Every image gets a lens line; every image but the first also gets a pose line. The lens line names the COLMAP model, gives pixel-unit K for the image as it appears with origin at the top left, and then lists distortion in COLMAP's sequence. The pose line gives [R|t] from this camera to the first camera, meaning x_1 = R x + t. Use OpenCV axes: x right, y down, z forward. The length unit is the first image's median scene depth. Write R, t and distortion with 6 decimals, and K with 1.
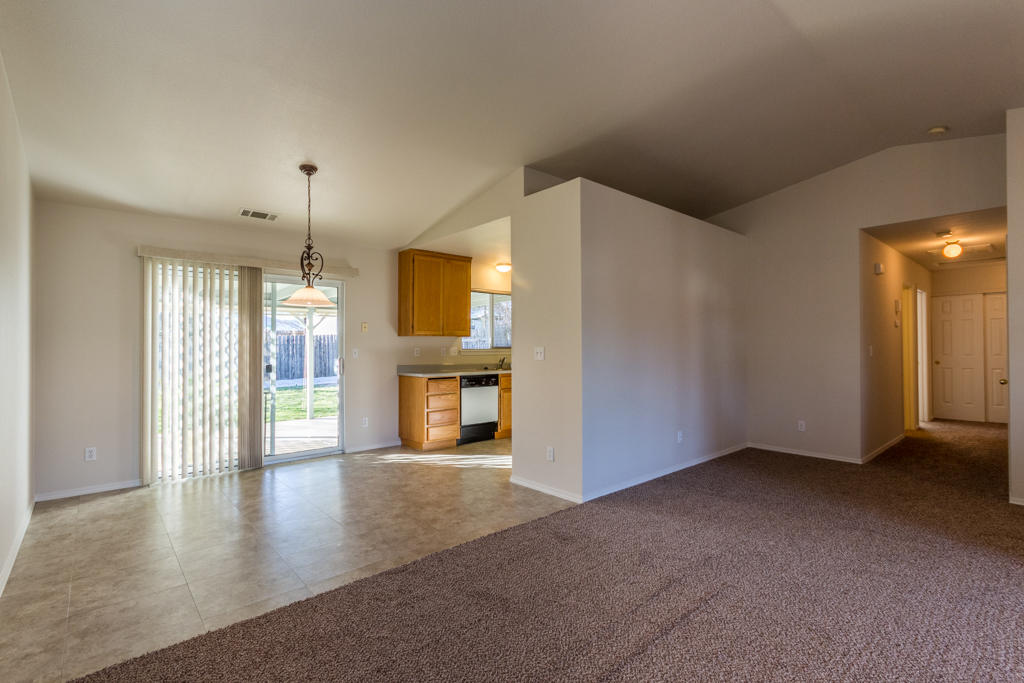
lens RADIAL K [[473.8, 0, 512.0], [0, 473.8, 341.5], [0, 0, 1]] dist [0.001222, -0.000305]
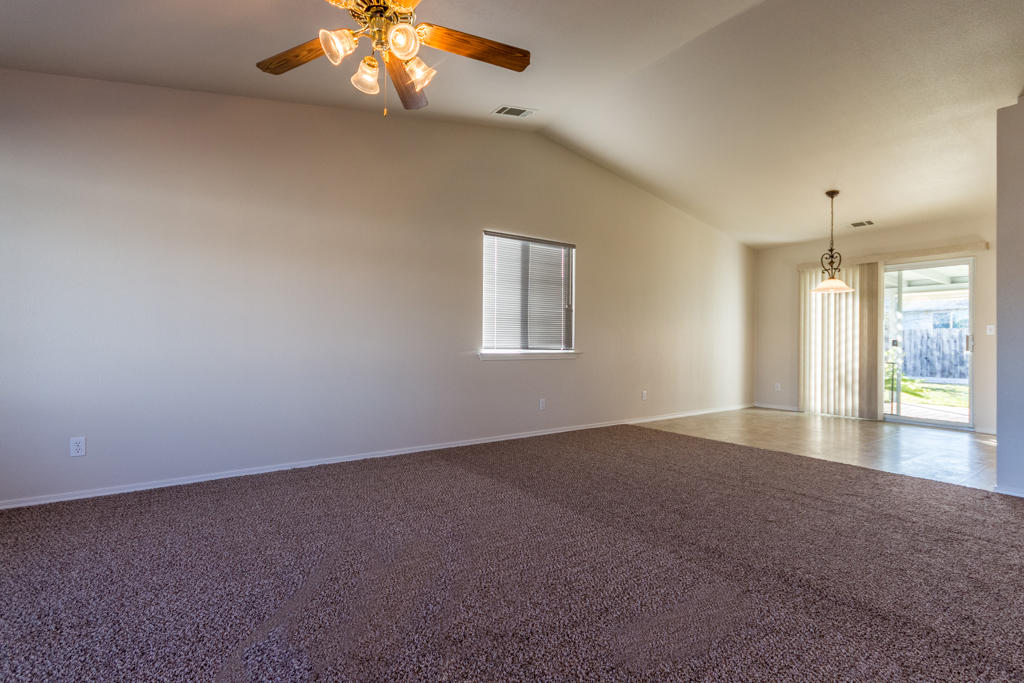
lens RADIAL K [[475.0, 0, 510.5], [0, 475.0, 337.4], [0, 0, 1]] dist [-0.000323, -0.000113]
pose [[-0.107527, -0.003705, -0.994195, 0.815679], [0.001201, 0.999992, -0.003856, 0.047664], [0.994201, -0.001609, -0.107521, 0.166344]]
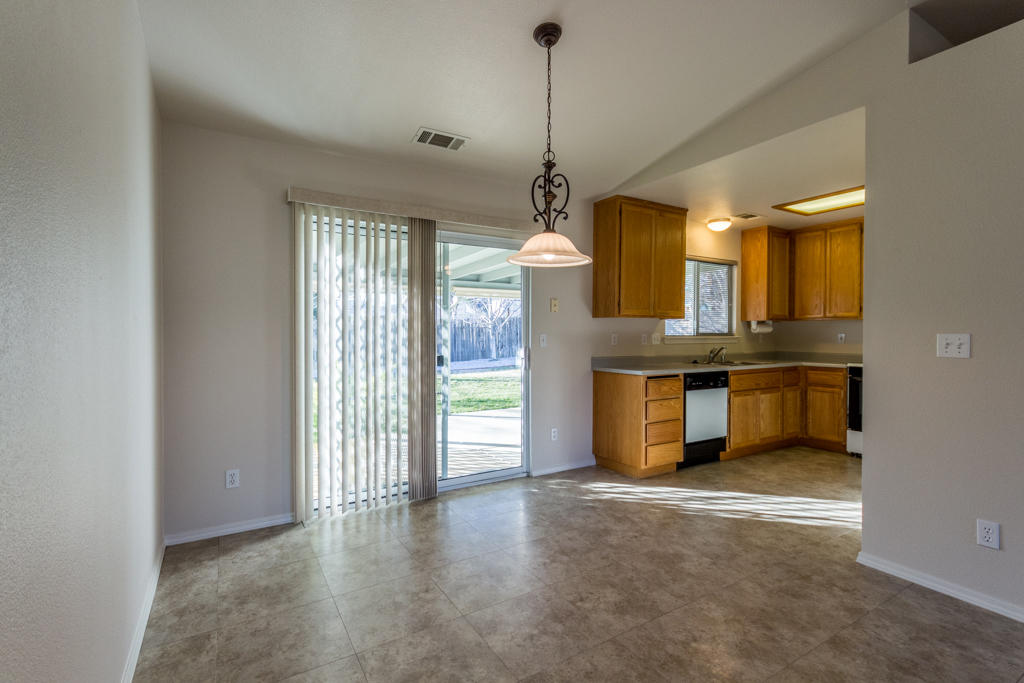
lens RADIAL K [[475.0, 0, 510.5], [0, 475.0, 337.4], [0, 0, 1]] dist [-0.000323, -0.000113]
pose [[0.983595, 0.008118, -0.180210, -0.283095], [-0.004299, 0.999758, 0.021573, 0.005111], [0.180342, -0.020445, 0.983391, 0.304834]]
